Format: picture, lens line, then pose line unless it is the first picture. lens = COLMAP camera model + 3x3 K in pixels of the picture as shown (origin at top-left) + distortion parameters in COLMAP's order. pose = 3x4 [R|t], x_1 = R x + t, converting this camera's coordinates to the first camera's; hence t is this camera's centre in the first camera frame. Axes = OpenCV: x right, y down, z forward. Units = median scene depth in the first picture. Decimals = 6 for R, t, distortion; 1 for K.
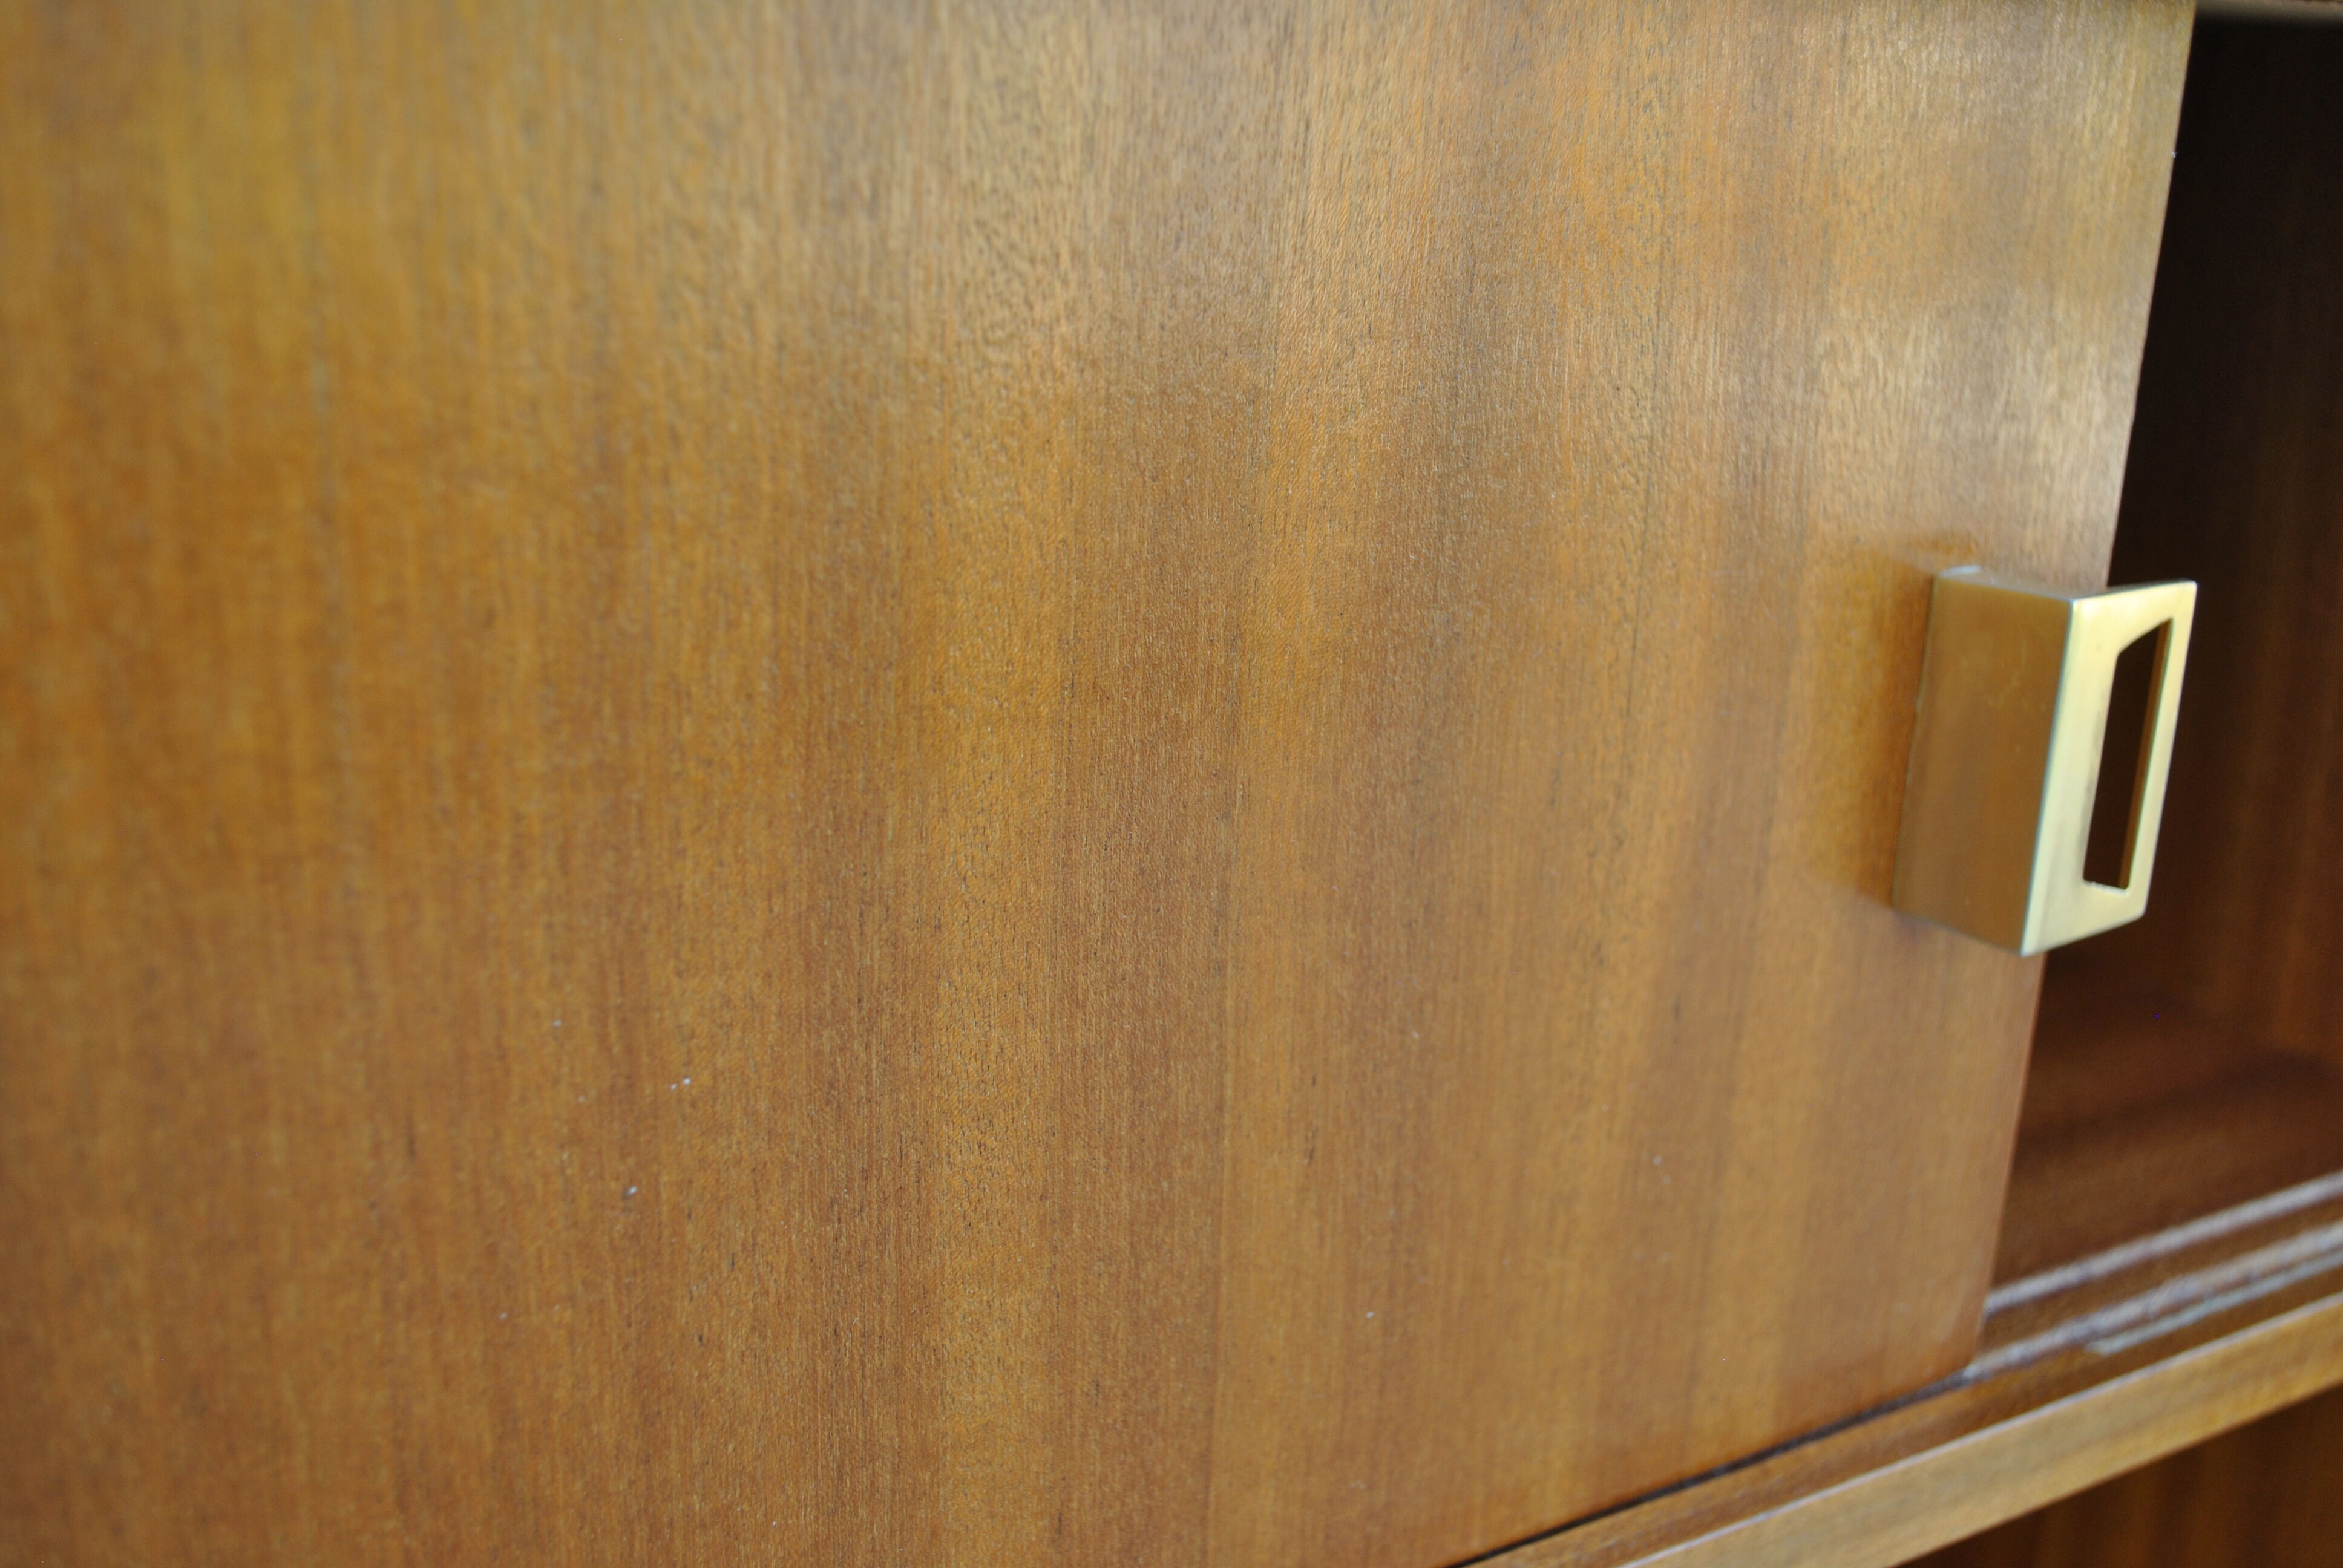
lens RADIAL K [[2471.2, 0, 1290.1], [0, 2471.2, 785.2], [0, 0, 1]] dist [-0.064106, 0.013459]
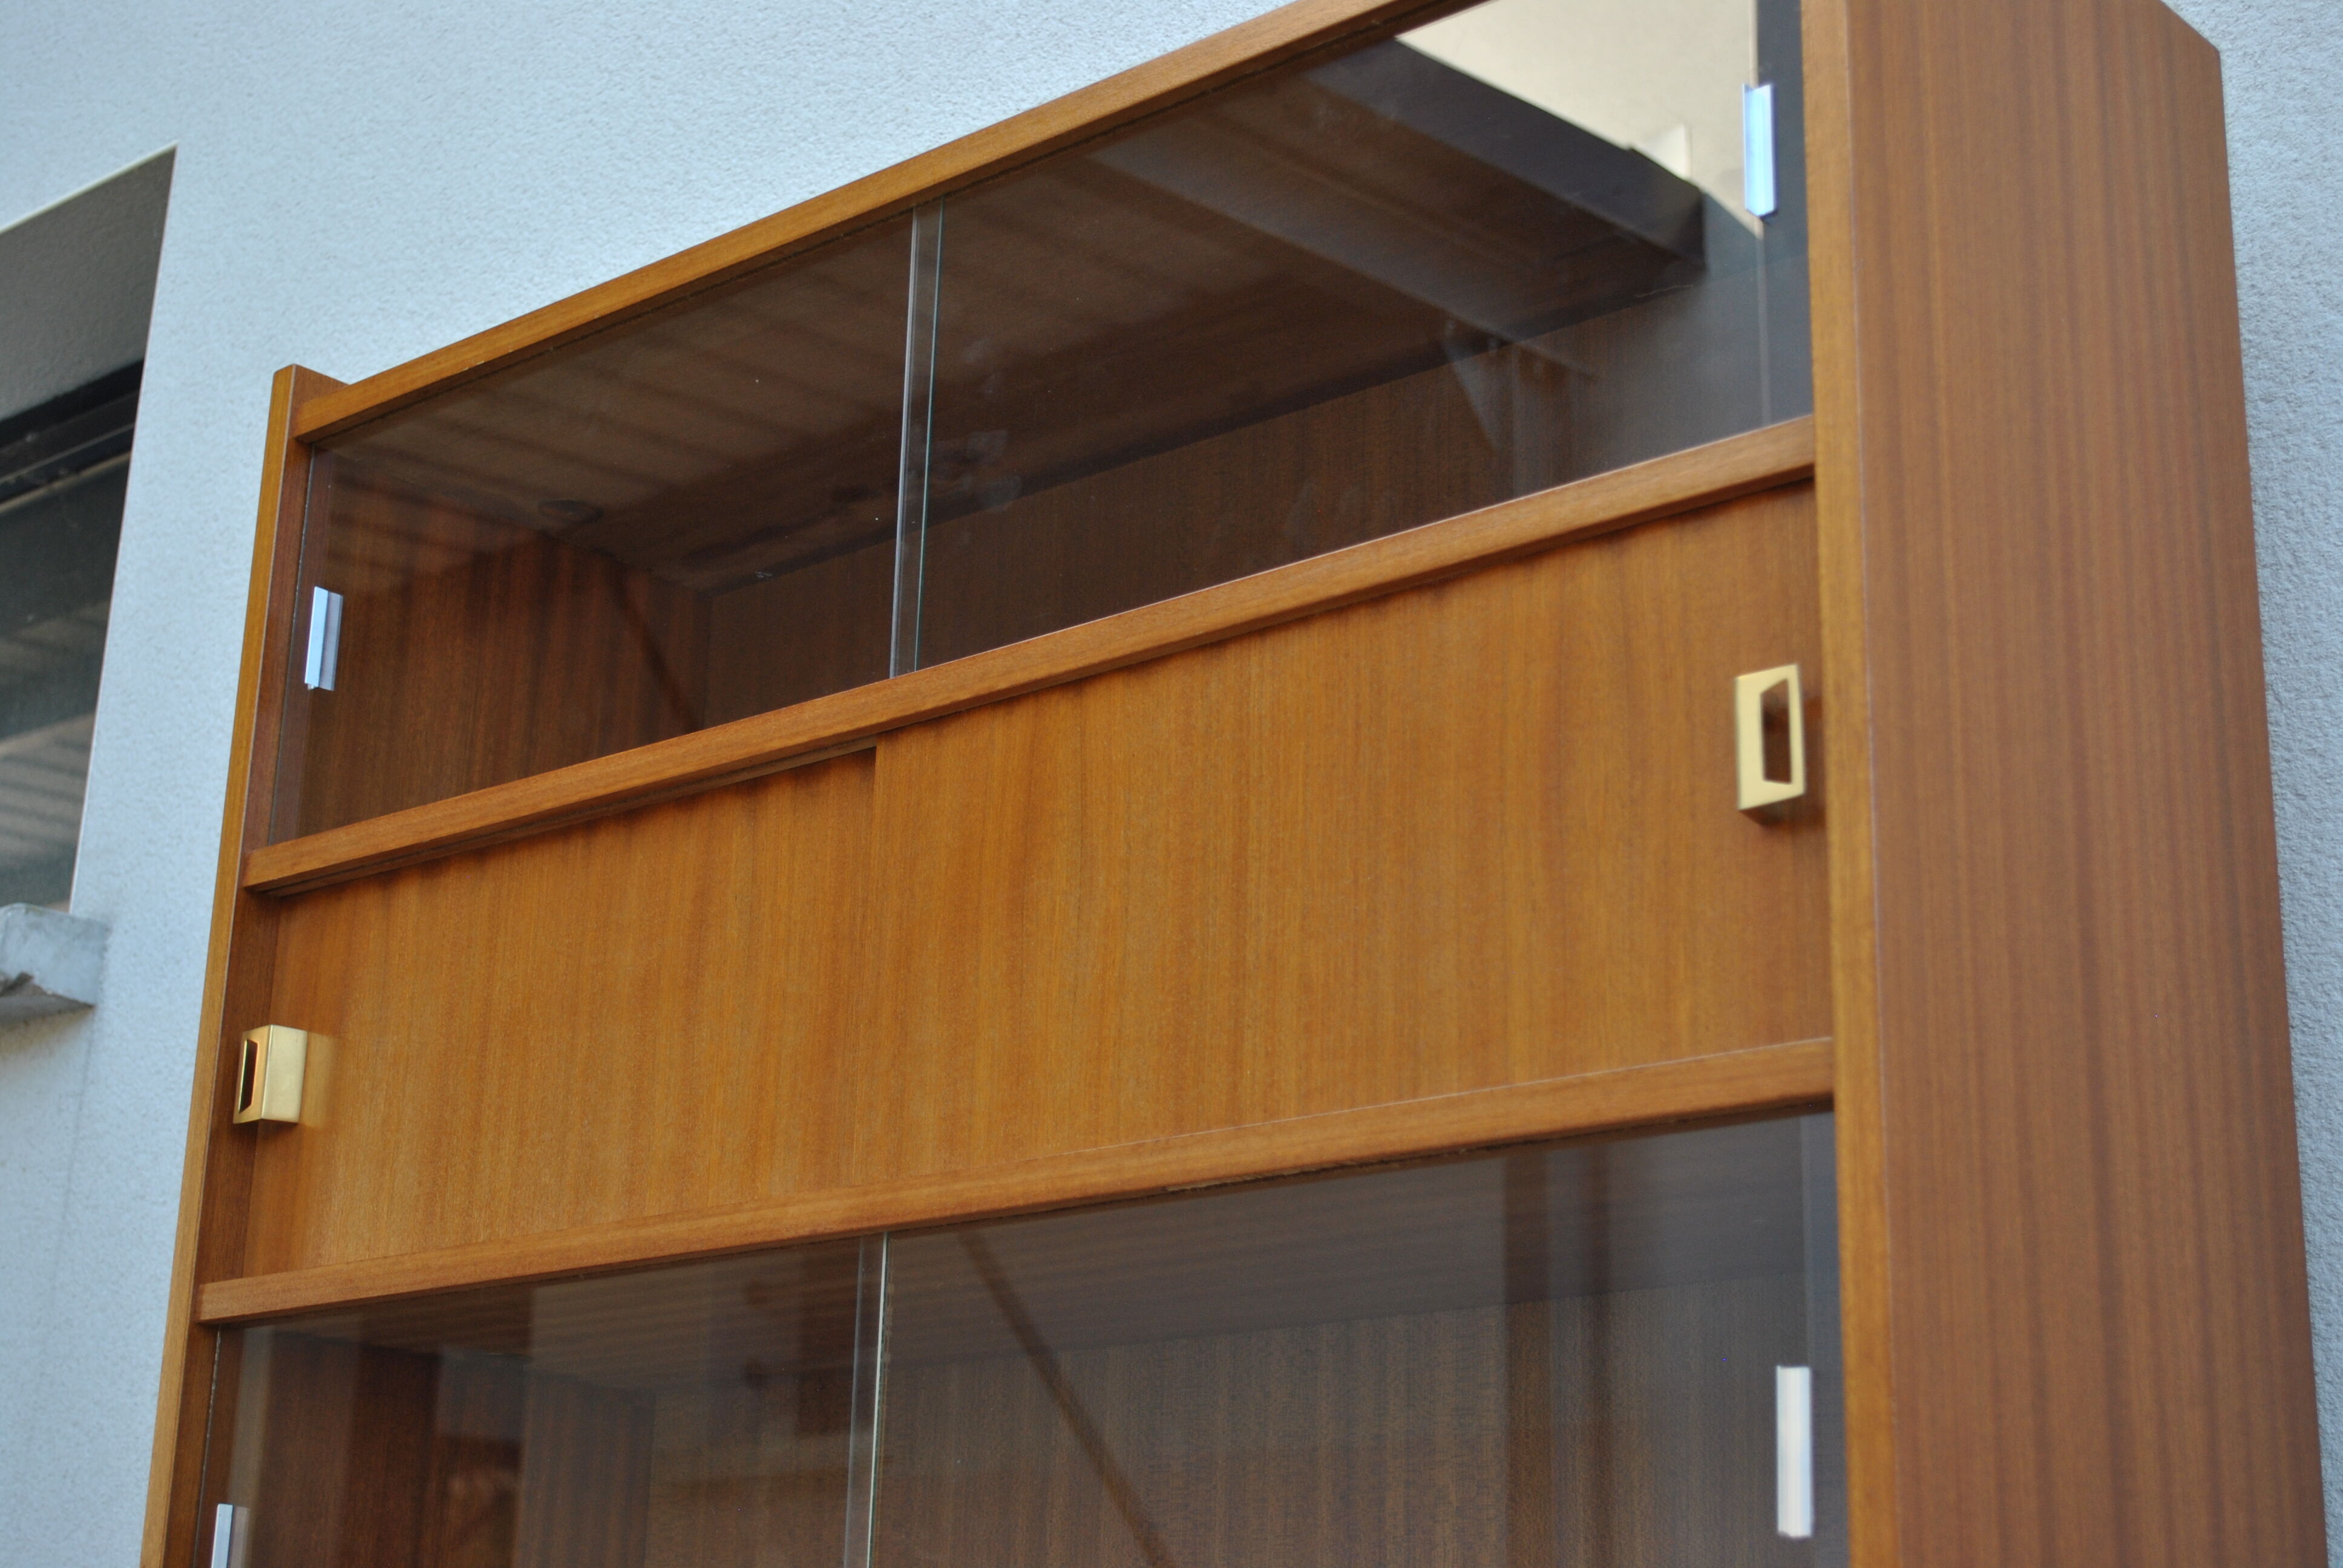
lens RADIAL K [[3629.0, 0, 1171.5], [0, 3629.0, 784.0], [0, 0, 1]] dist [-0.011385, 0.027135]
pose [[0.283248, -0.339559, -0.896923, 3.956495], [-0.305178, 0.854699, -0.419948, 2.035431], [0.909196, 0.392670, 0.138466, -0.101714]]
